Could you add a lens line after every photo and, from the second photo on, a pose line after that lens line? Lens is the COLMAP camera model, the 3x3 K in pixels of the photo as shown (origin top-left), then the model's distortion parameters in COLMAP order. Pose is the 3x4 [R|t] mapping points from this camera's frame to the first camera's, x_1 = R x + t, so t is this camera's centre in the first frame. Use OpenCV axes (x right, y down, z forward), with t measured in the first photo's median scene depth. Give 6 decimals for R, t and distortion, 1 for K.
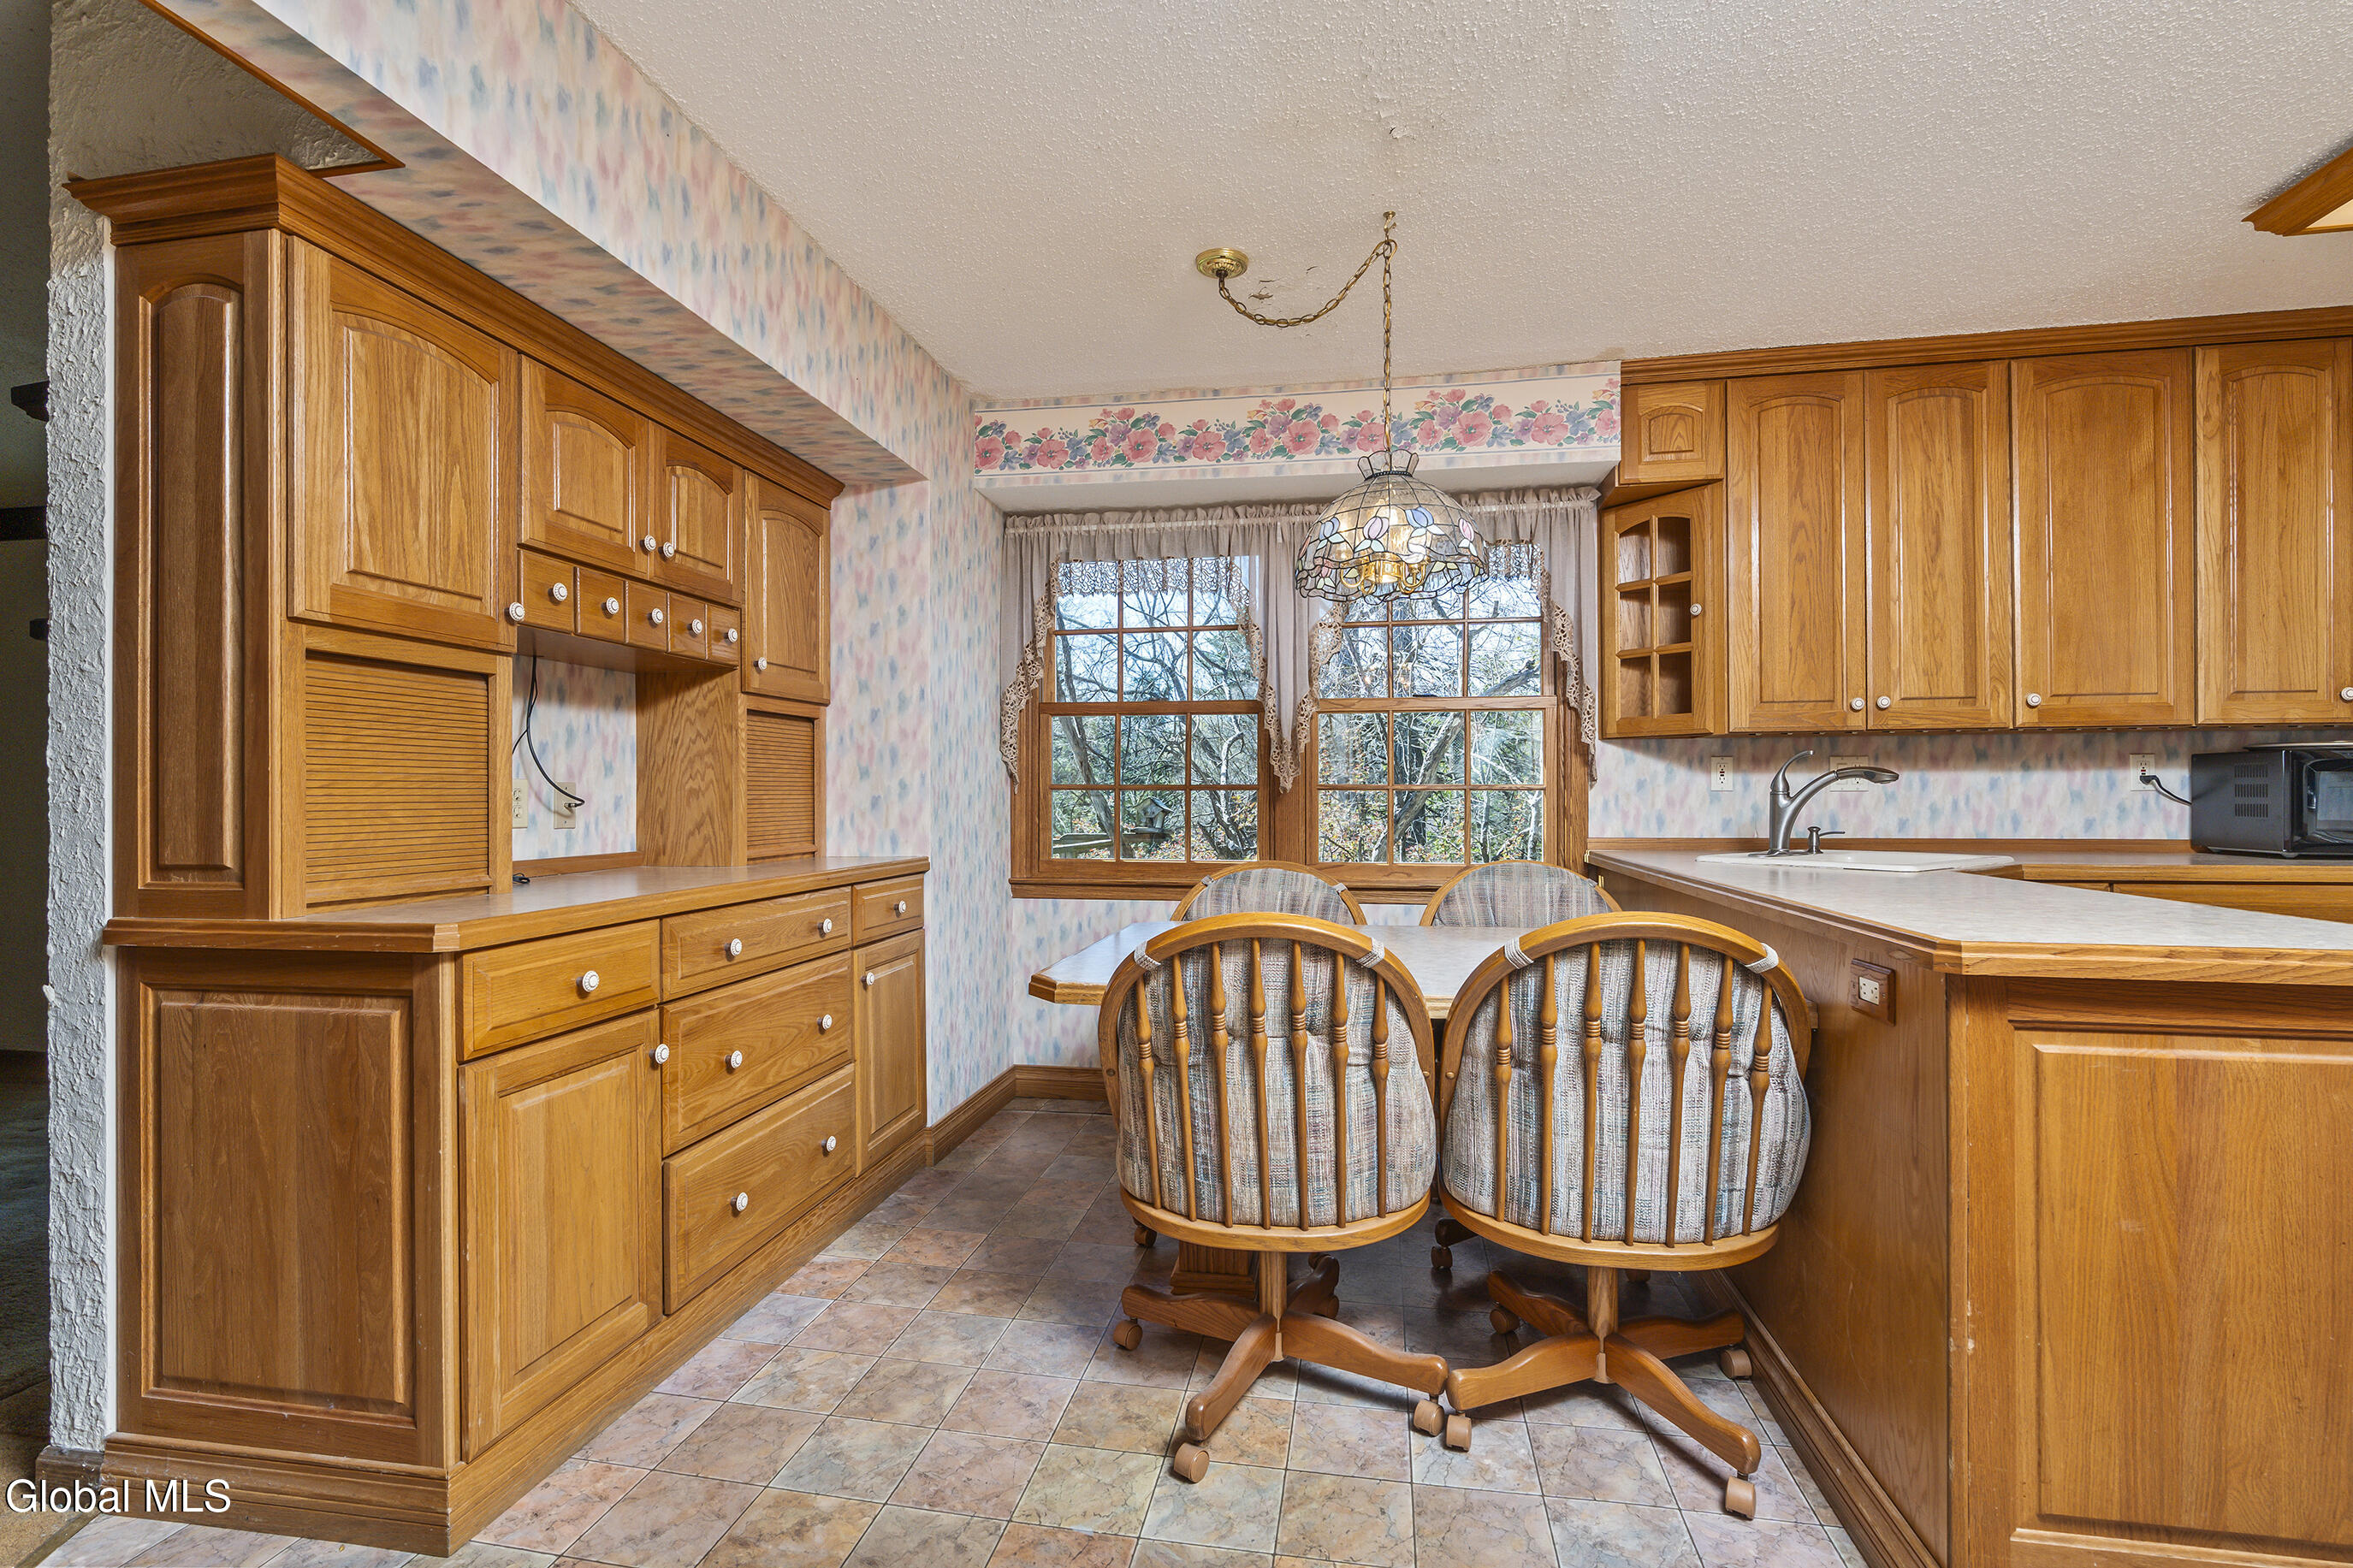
lens RADIAL K [[1104.7, 0, 1176.7], [0, 1104.7, 786.9], [0, 0, 1]] dist [-0.005225, 0.001580]
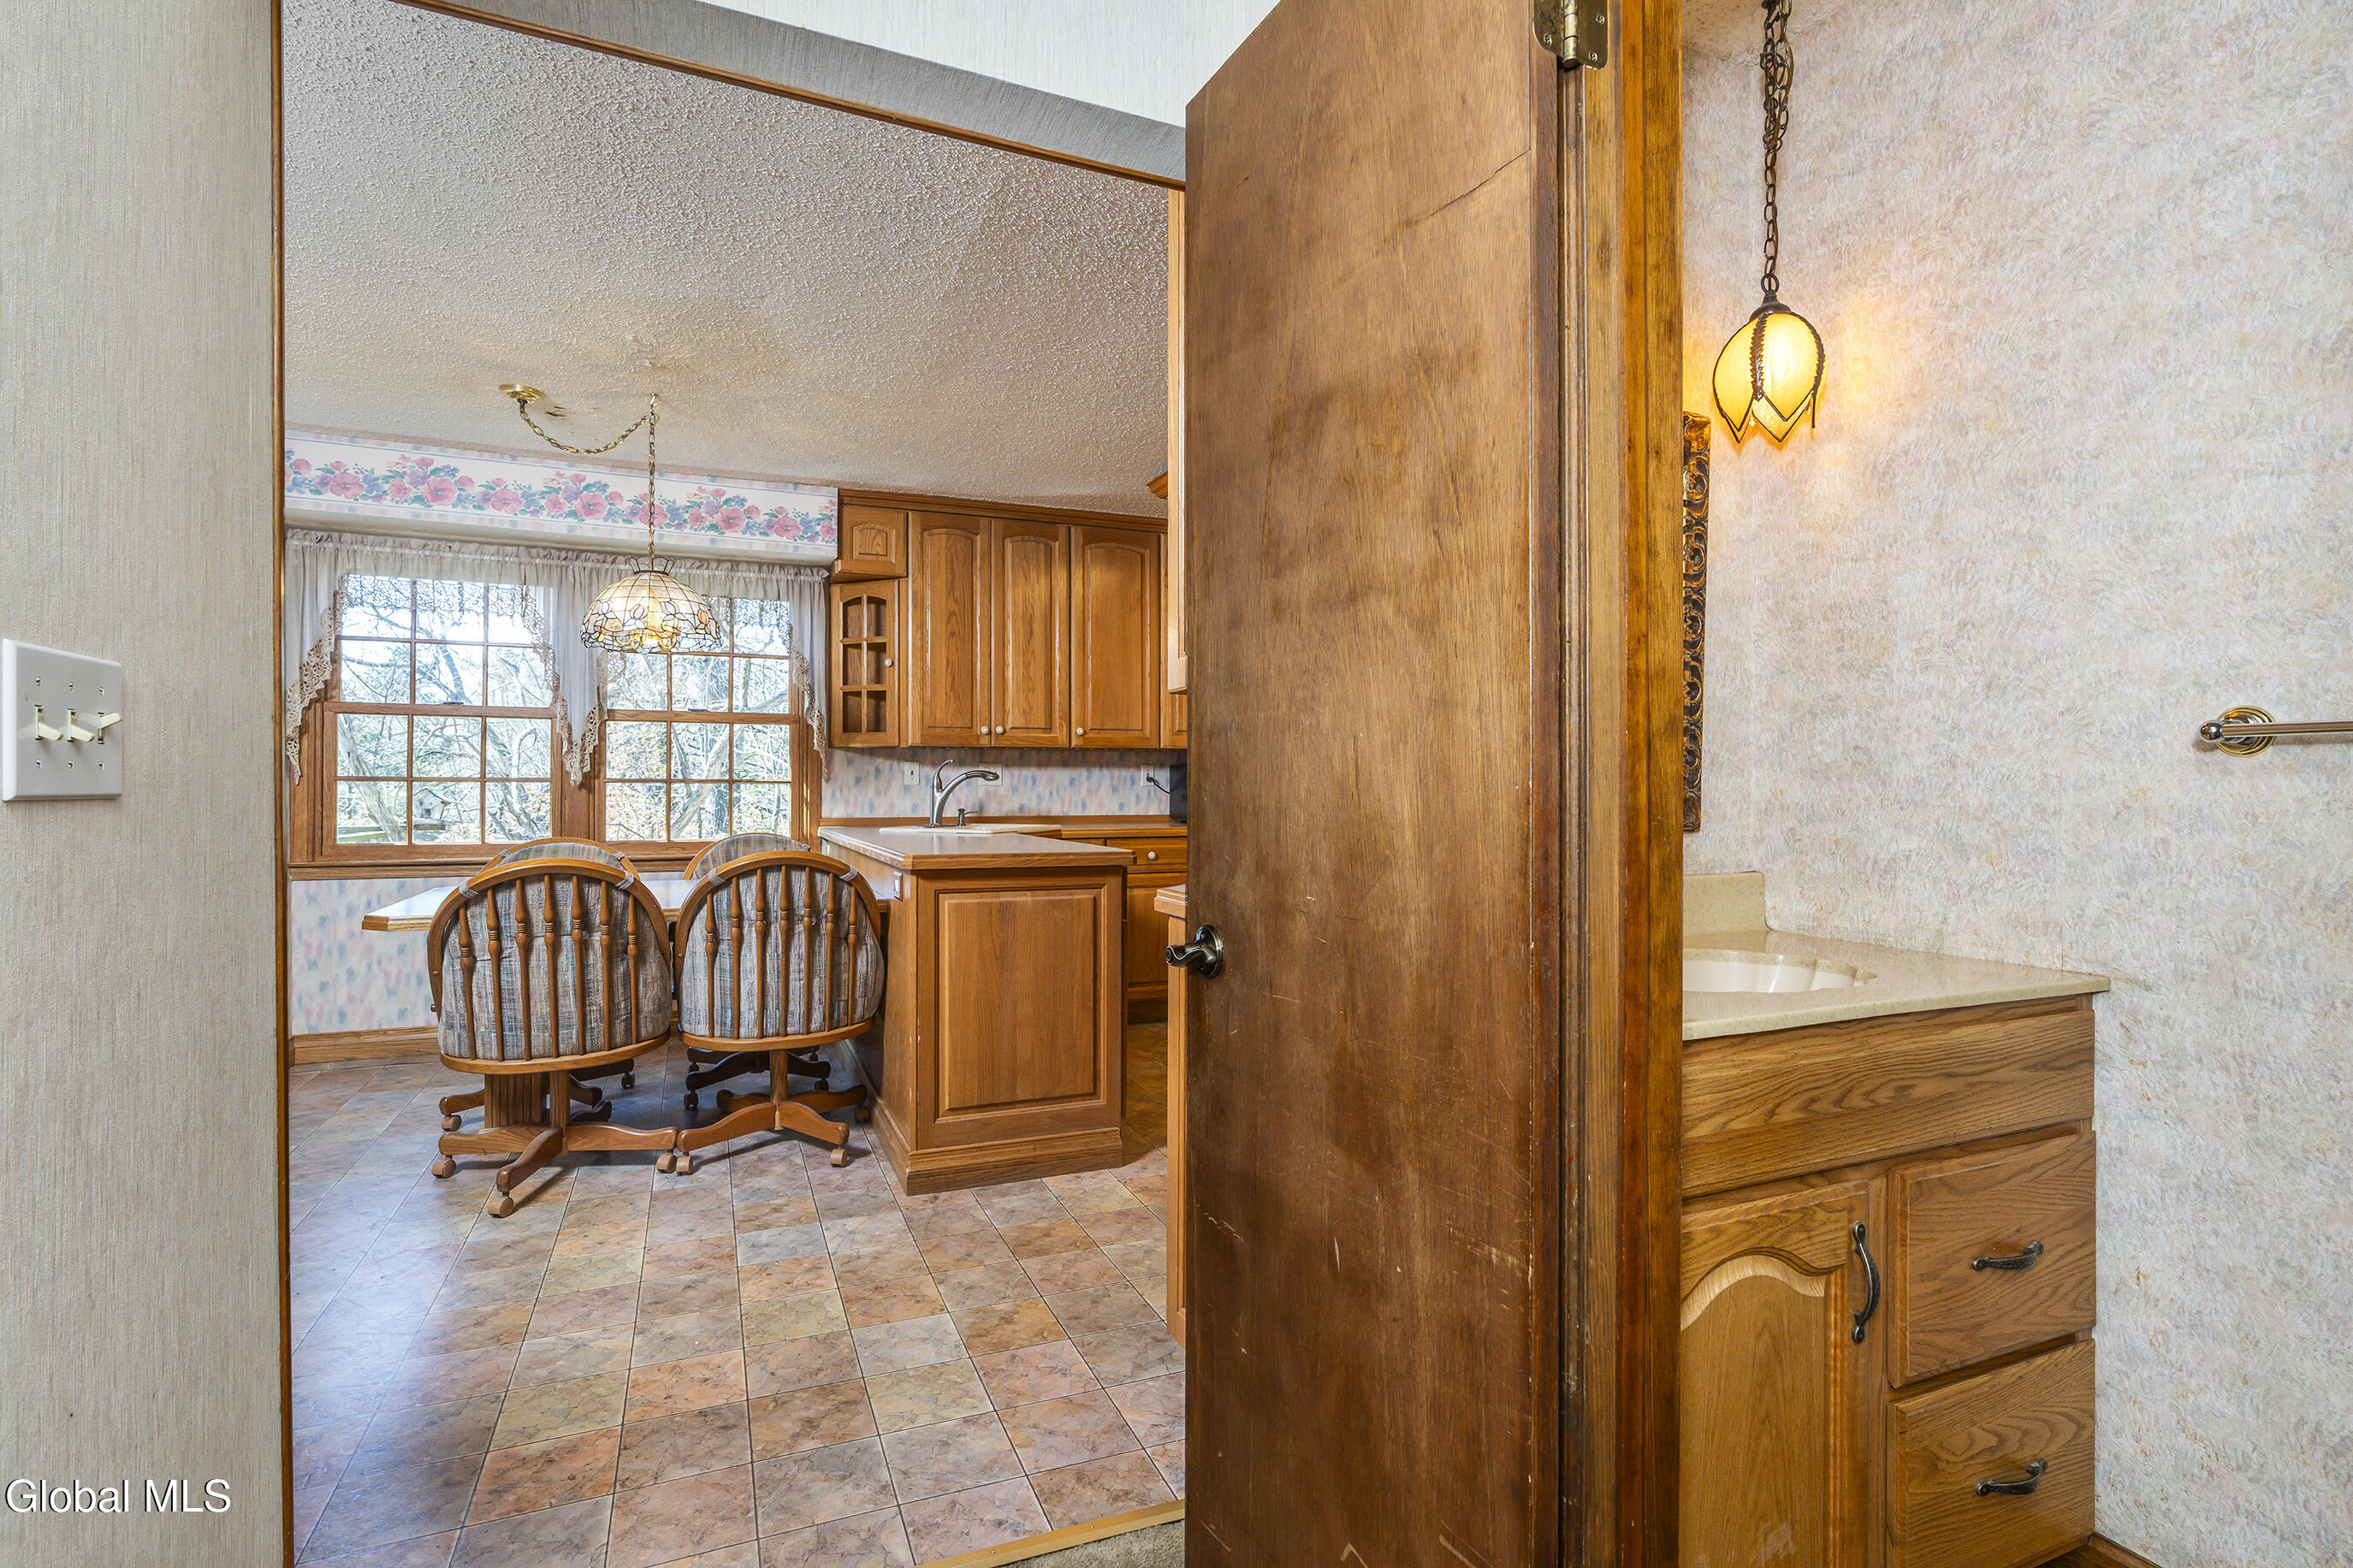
lens RADIAL K [[1104.7, 0, 1167.8], [0, 1104.7, 789.4], [0, 0, 1]] dist [-0.005225, 0.001580]
pose [[0.835241, 0.002429, 0.549878, -0.031973], [-0.007747, 0.999943, 0.007351, -0.004108], [-0.549829, -0.010400, 0.835212, -0.457826]]
